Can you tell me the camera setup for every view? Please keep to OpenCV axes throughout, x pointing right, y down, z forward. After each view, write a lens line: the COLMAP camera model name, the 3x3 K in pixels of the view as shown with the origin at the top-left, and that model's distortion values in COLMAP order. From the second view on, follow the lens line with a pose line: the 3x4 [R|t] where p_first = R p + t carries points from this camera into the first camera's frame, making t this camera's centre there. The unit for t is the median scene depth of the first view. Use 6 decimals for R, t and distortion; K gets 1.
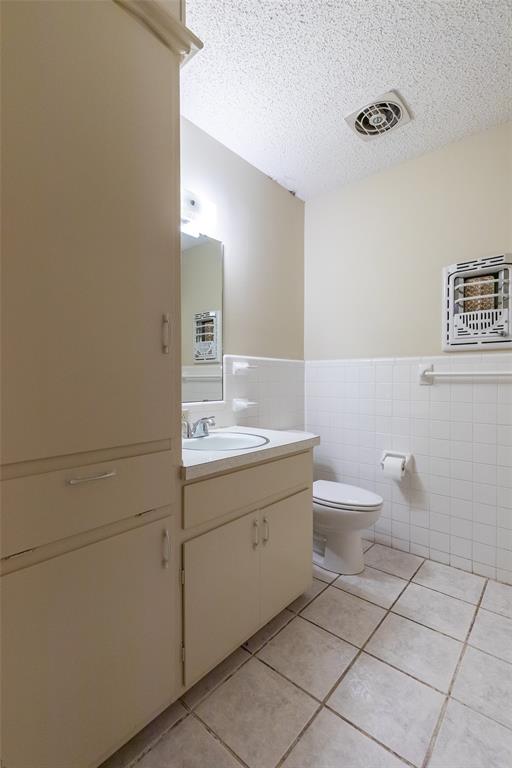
lens RADIAL K [[345.7, 0, 255.7], [0, 345.7, 380.3], [0, 0, 1]] dist [0.010140, -0.002200]
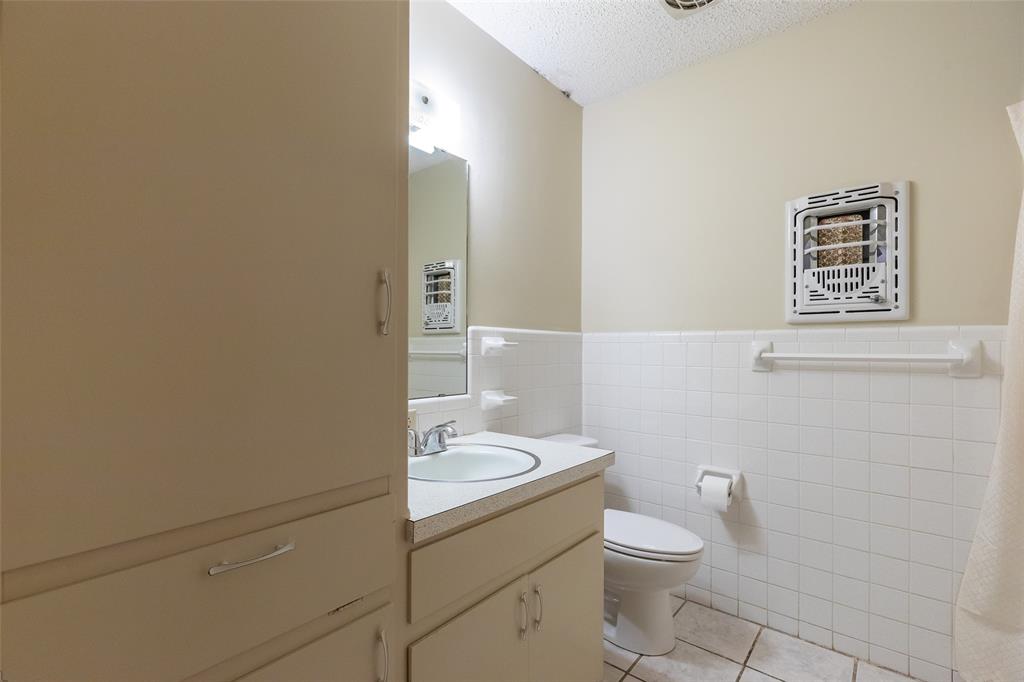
lens RADIAL K [[460.9, 0, 511.4], [0, 460.9, 348.3], [0, 0, 1]] dist [0.010140, -0.002200]
pose [[0.999846, 0.005480, 0.016660, -0.024503], [-0.005349, 0.999955, -0.007883, -0.025154], [-0.016702, 0.007793, 0.999830, 0.096021]]
